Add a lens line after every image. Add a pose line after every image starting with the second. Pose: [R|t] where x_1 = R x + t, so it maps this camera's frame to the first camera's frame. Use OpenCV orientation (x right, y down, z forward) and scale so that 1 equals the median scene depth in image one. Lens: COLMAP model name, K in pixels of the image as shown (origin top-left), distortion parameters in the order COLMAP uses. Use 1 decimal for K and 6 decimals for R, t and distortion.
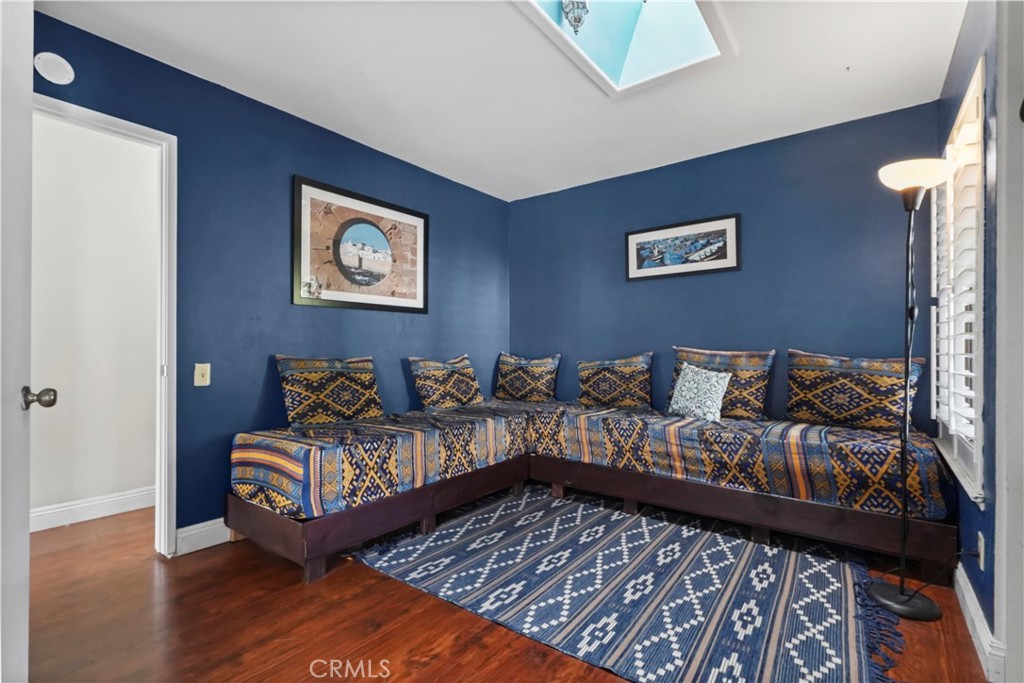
lens RADIAL K [[469.2, 0, 518.0], [0, 469.2, 345.2], [0, 0, 1]] dist [-0.008222, 0.002142]
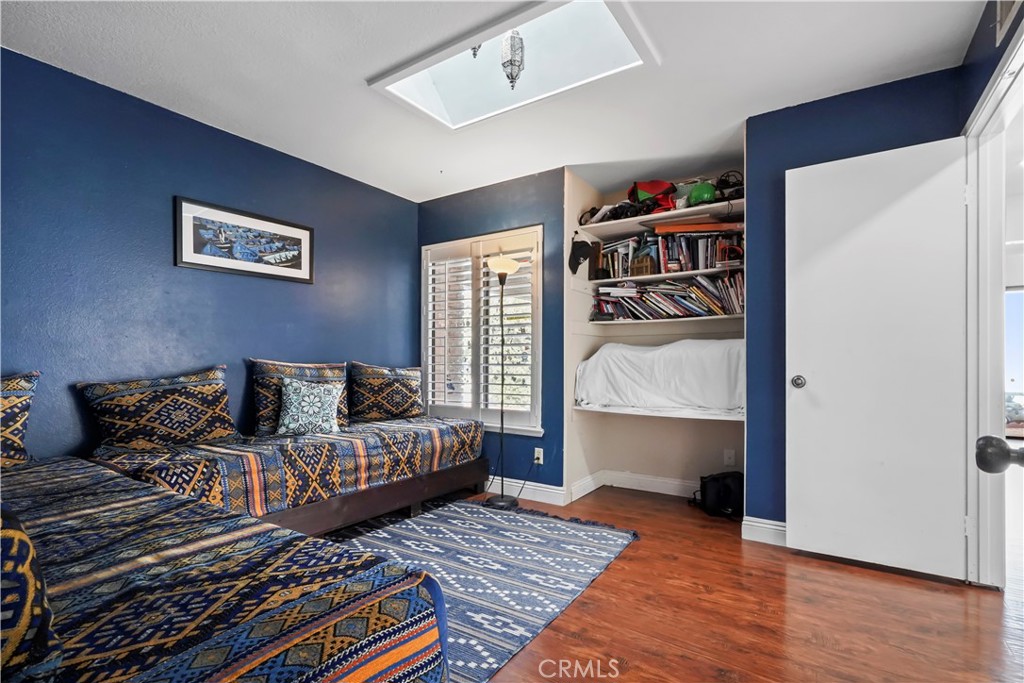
lens RADIAL K [[469.2, 0, 527.5], [0, 469.2, 364.3], [0, 0, 1]] dist [-0.008222, 0.002142]
pose [[-0.057566, -0.003575, 0.998335, -0.644589], [-0.004462, 0.999985, 0.003324, 0.009808], [-0.998332, -0.004263, -0.057581, 0.666156]]
